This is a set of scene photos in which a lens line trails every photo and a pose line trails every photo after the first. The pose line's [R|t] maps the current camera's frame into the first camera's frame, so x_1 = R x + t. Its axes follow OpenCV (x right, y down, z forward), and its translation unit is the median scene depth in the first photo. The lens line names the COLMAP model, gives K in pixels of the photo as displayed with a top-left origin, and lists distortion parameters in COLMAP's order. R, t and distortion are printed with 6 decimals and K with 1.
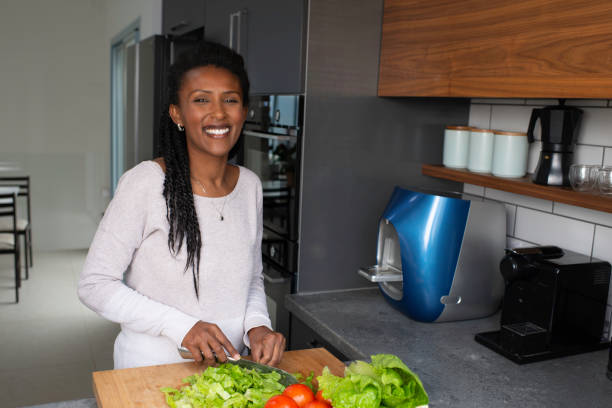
lens RADIAL K [[612.8, 0, 320.1], [0, 612.8, 196.7], [0, 0, 1]] dist [-0.063628, 0.000000]
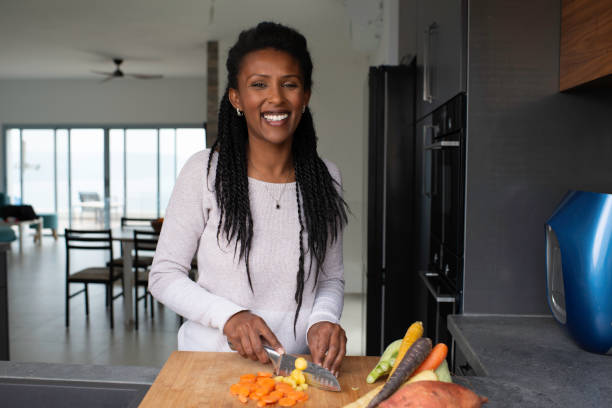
lens RADIAL K [[612.8, 0, 303.2], [0, 612.8, 206.0], [0, 0, 1]] dist [-0.063628, 0.000000]
pose [[0.866777, -0.012464, -0.498540, 0.246816], [-0.031886, 0.996257, -0.080344, 0.093733], [0.497675, 0.085537, 0.863135, 0.111052]]
